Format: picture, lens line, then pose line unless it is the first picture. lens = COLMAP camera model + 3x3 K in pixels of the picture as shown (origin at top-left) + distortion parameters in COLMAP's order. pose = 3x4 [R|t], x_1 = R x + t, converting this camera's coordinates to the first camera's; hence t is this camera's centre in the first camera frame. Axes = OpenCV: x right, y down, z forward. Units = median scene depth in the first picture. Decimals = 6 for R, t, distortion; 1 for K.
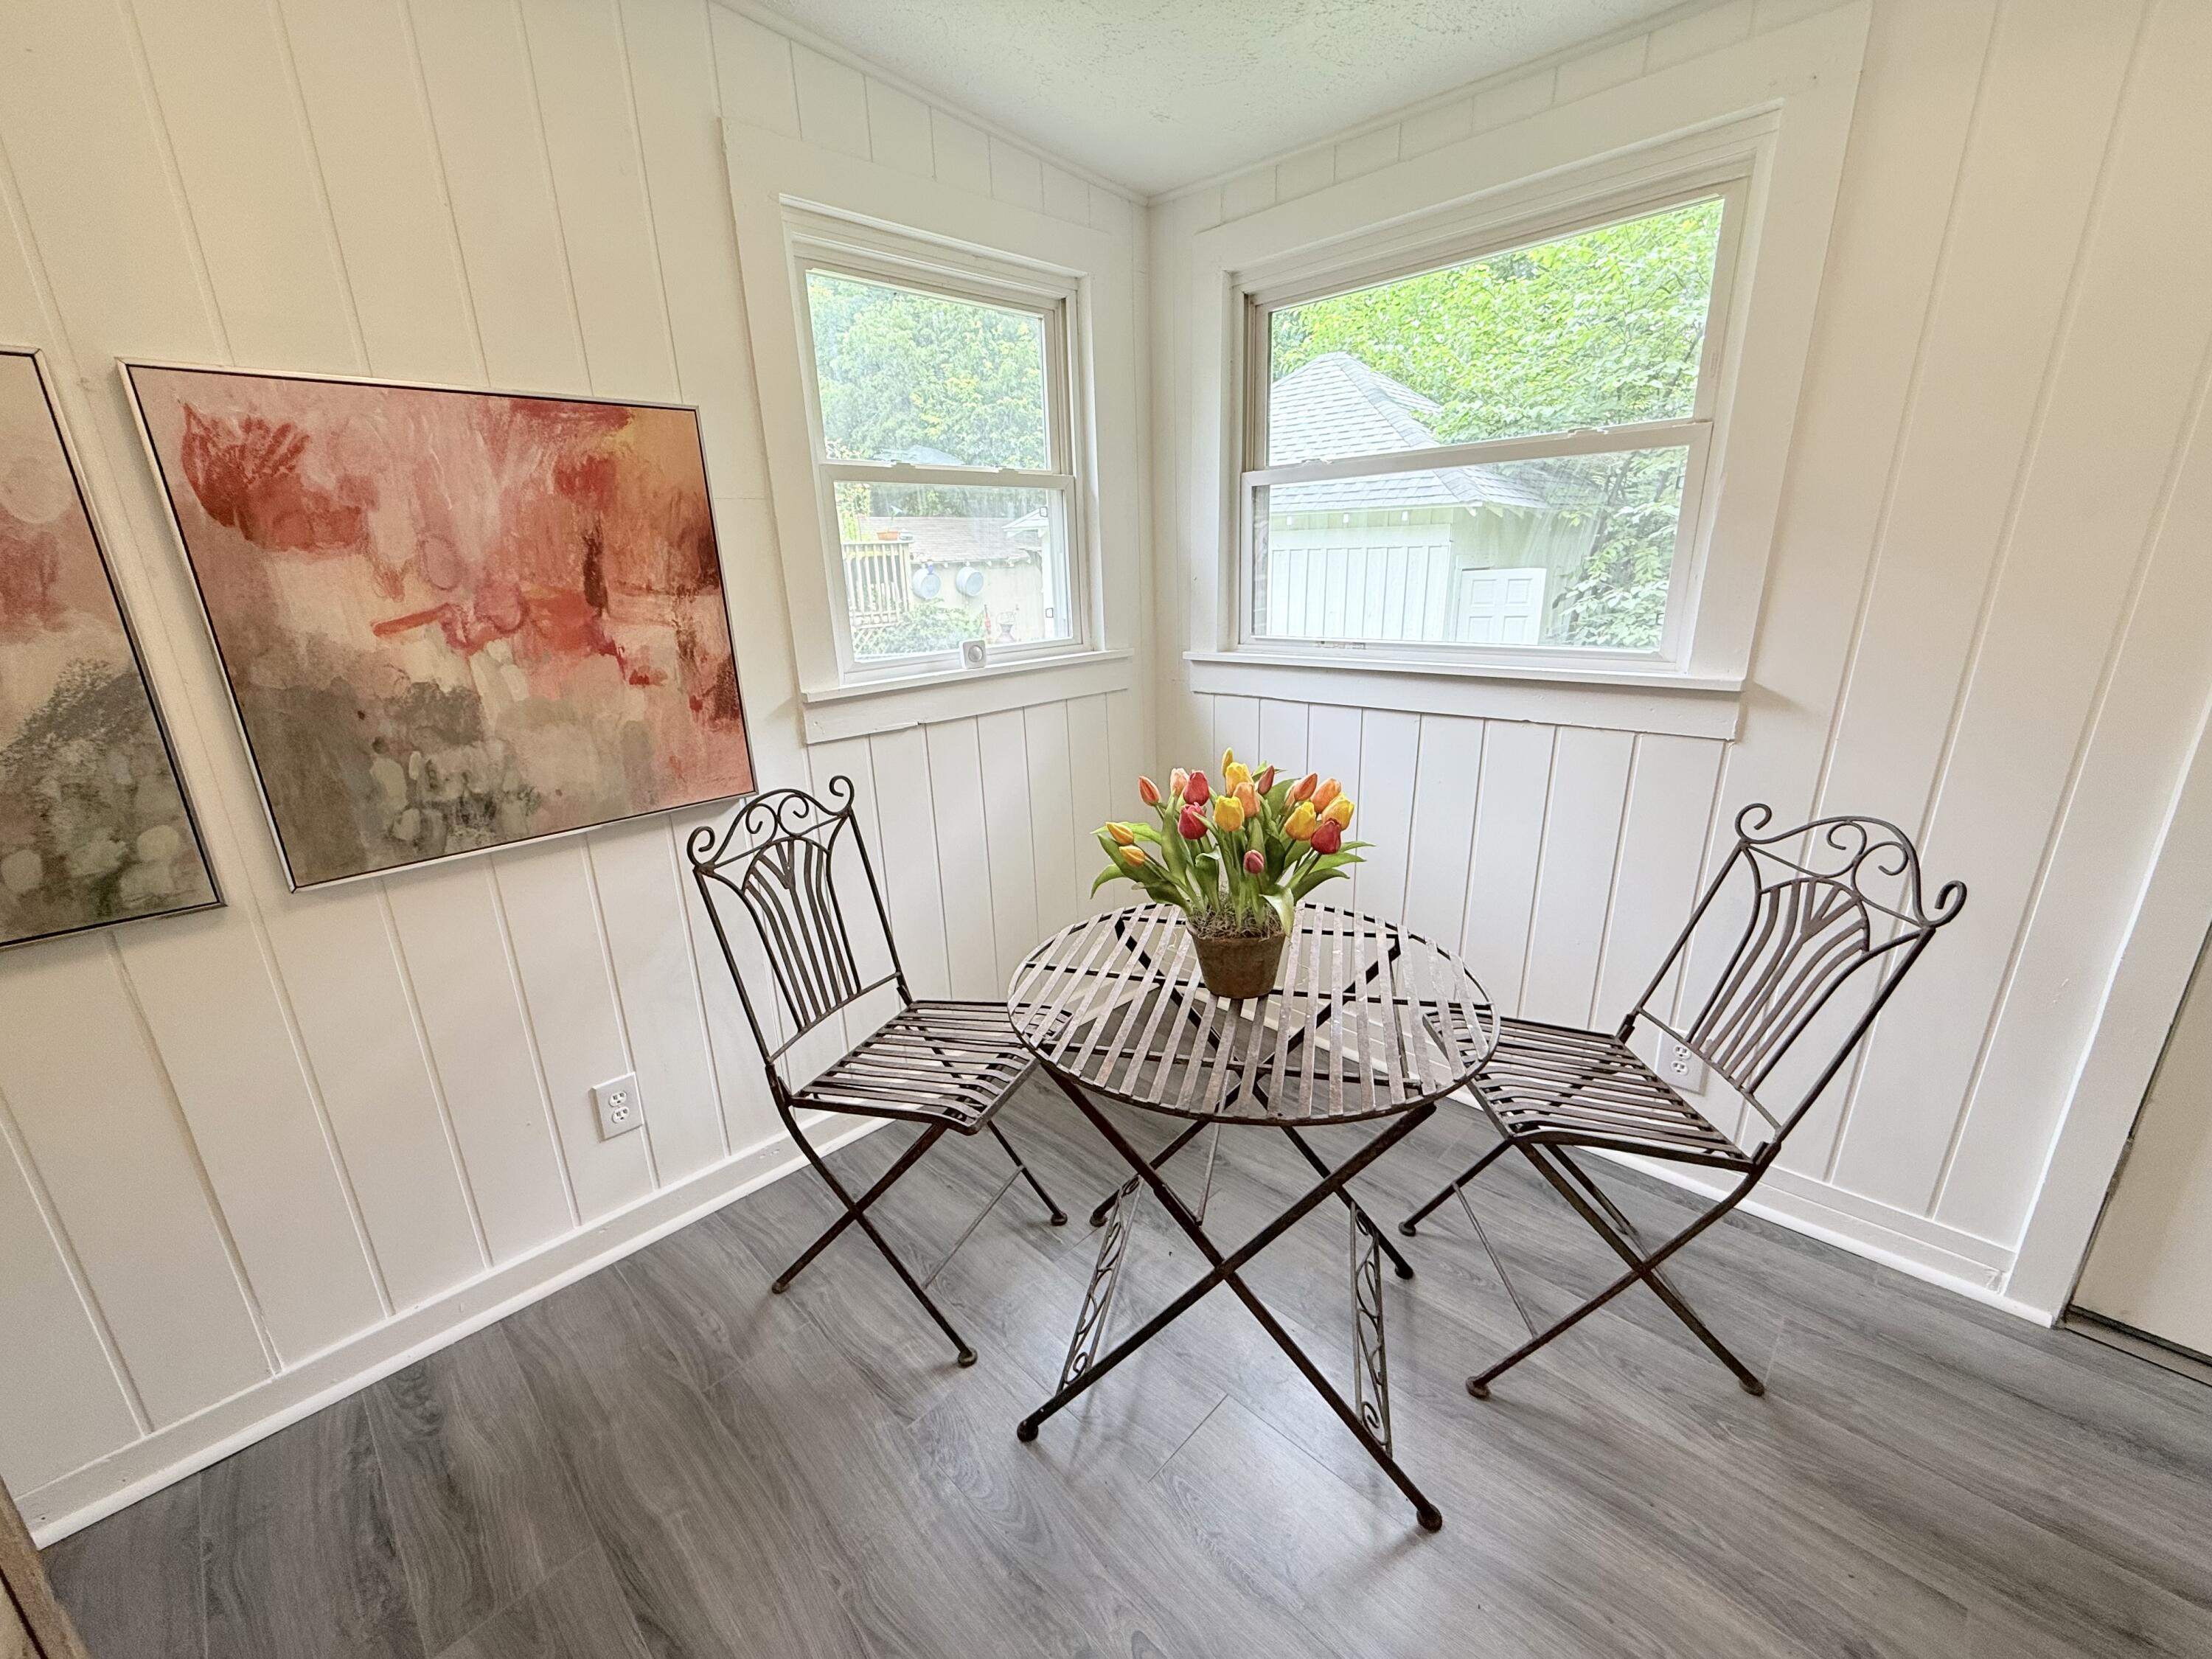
lens RADIAL K [[879.2, 0, 1099.1], [0, 879.2, 830.1], [0, 0, 1]] dist [-0.001256, 0.000072]
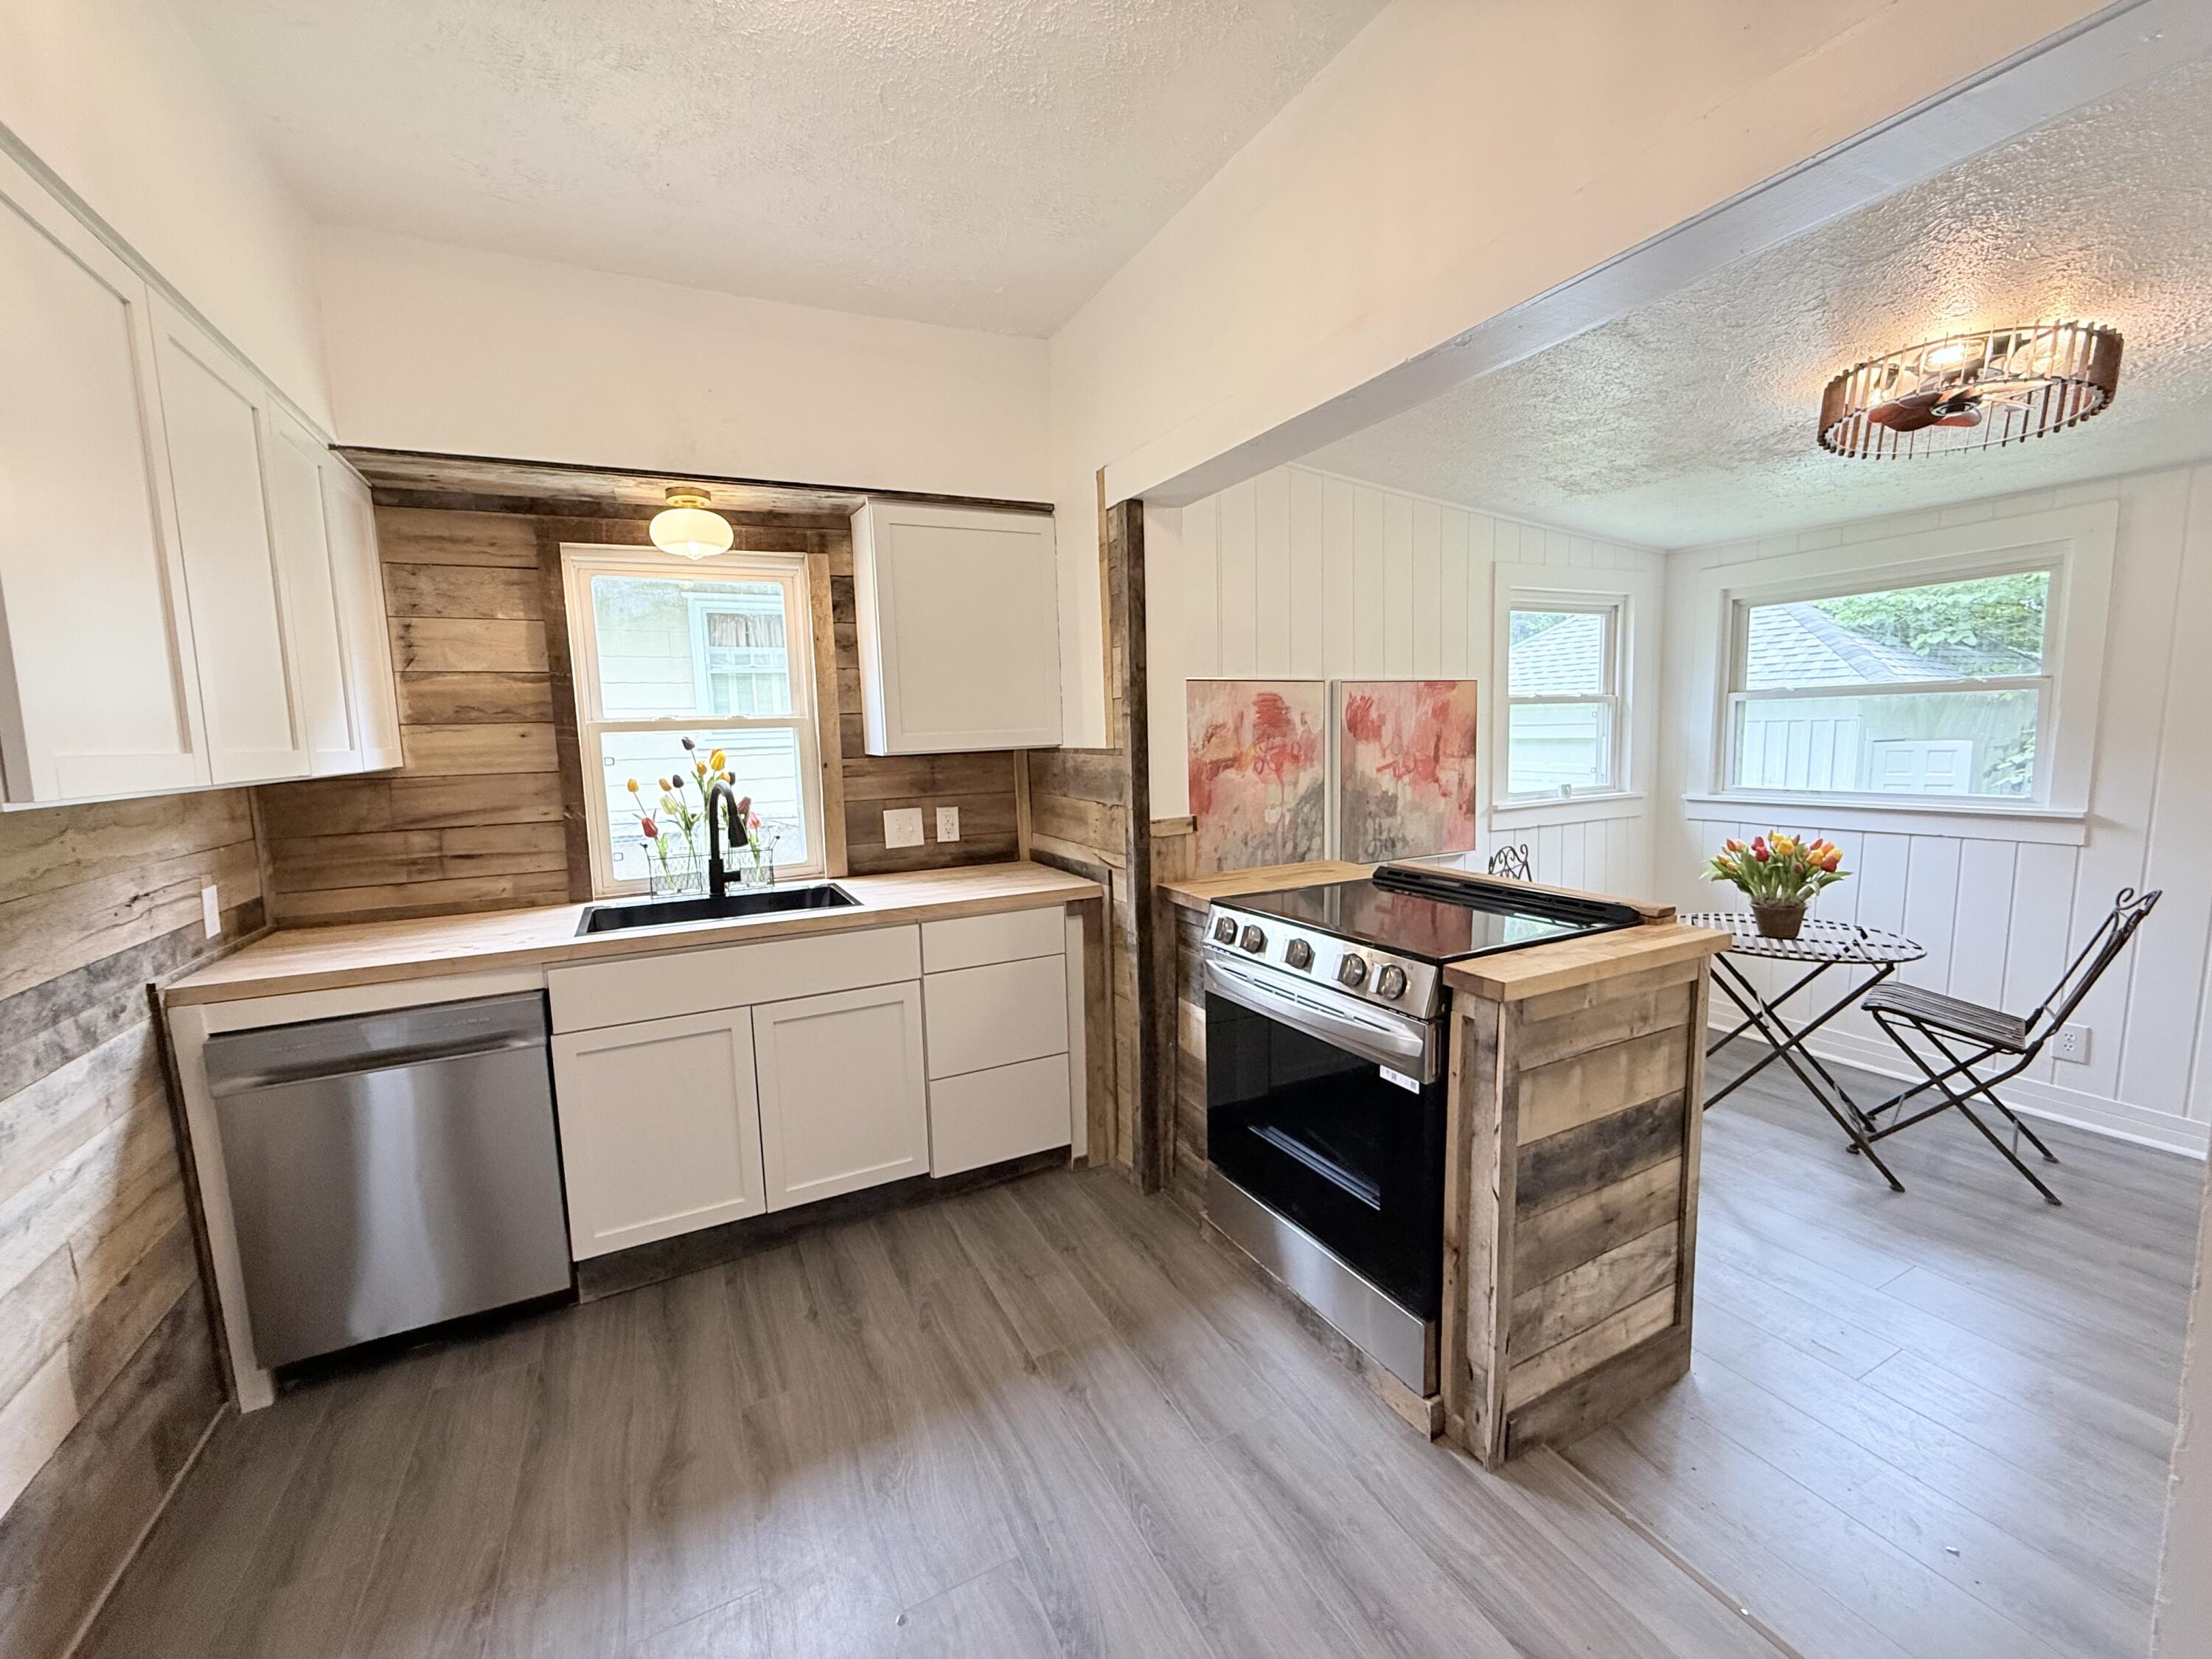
lens RADIAL K [[879.2, 0, 1099.4], [0, 879.2, 828.5], [0, 0, 1]] dist [-0.001256, 0.000072]
pose [[0.944341, 0.041859, -0.326295, -0.634468], [-0.098811, 0.982164, -0.159972, 0.372364], [0.313779, 0.183310, 0.931633, -1.398426]]
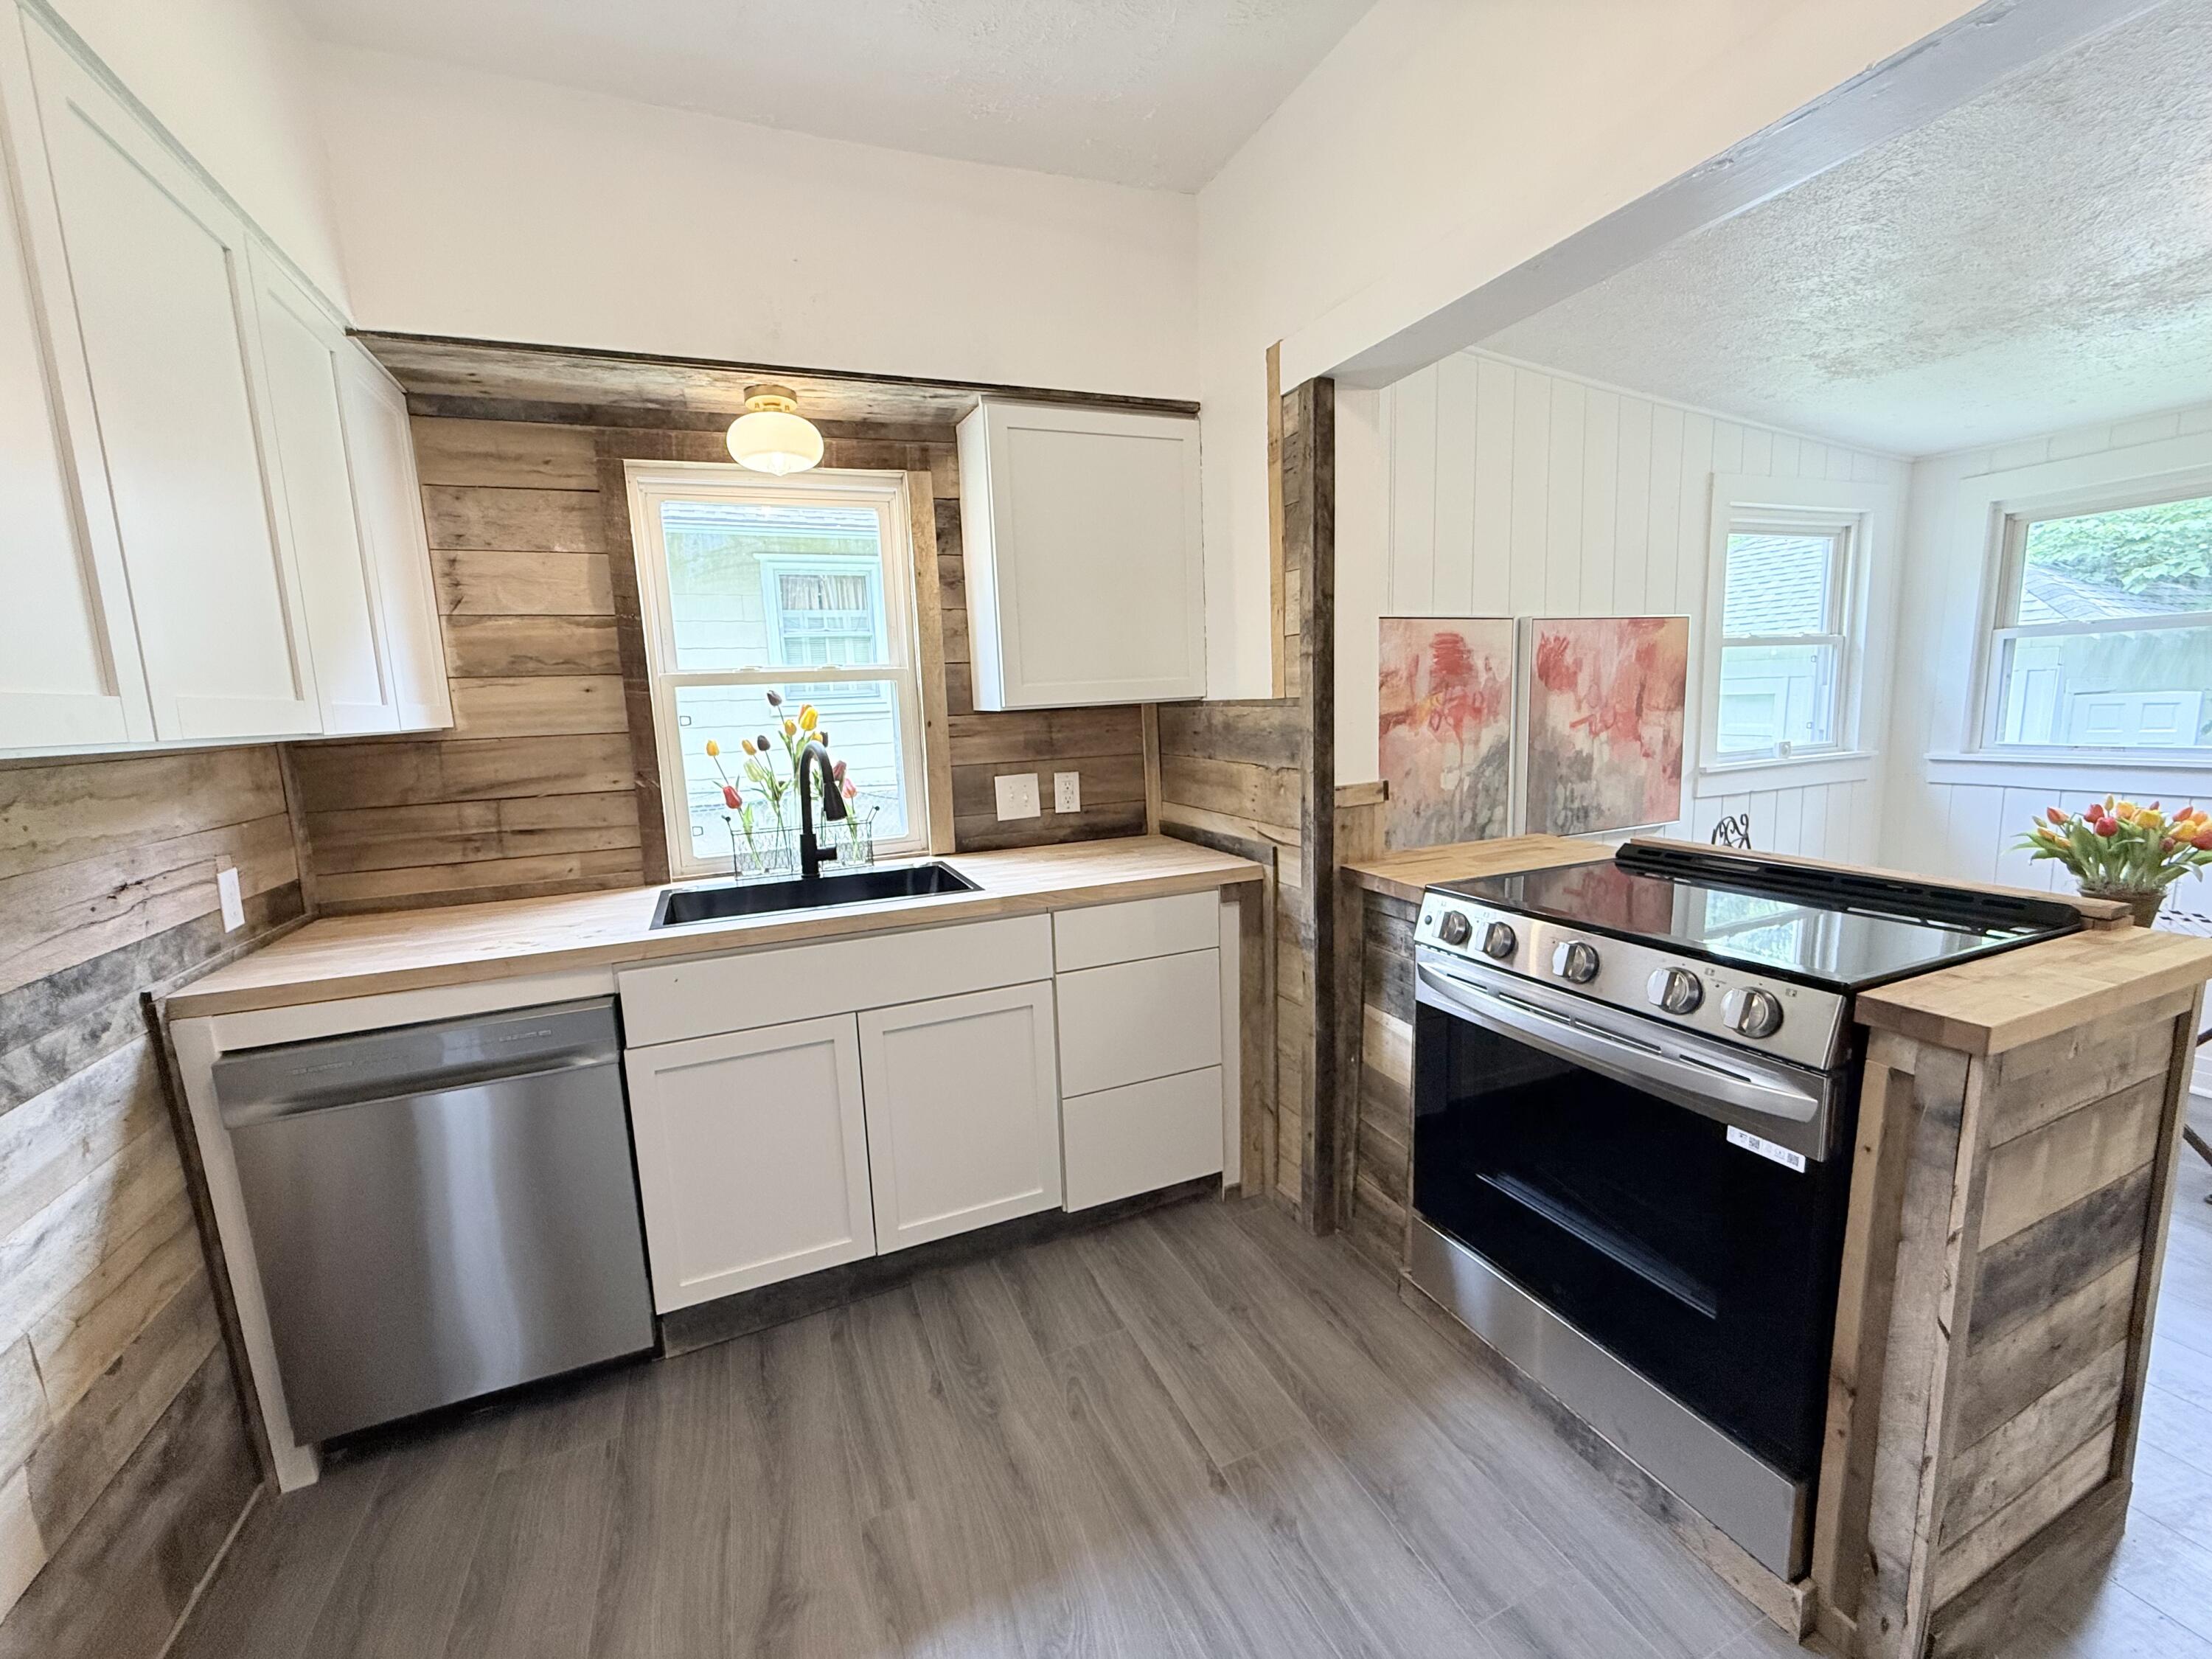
lens RADIAL K [[879.2, 0, 1099.4], [0, 879.2, 828.3], [0, 0, 1]] dist [-0.001256, 0.000072]
pose [[0.919363, 0.053447, -0.389763, -0.881891], [-0.106674, 0.987479, -0.116210, 0.339822], [0.378672, 0.148417, 0.913553, -1.180446]]
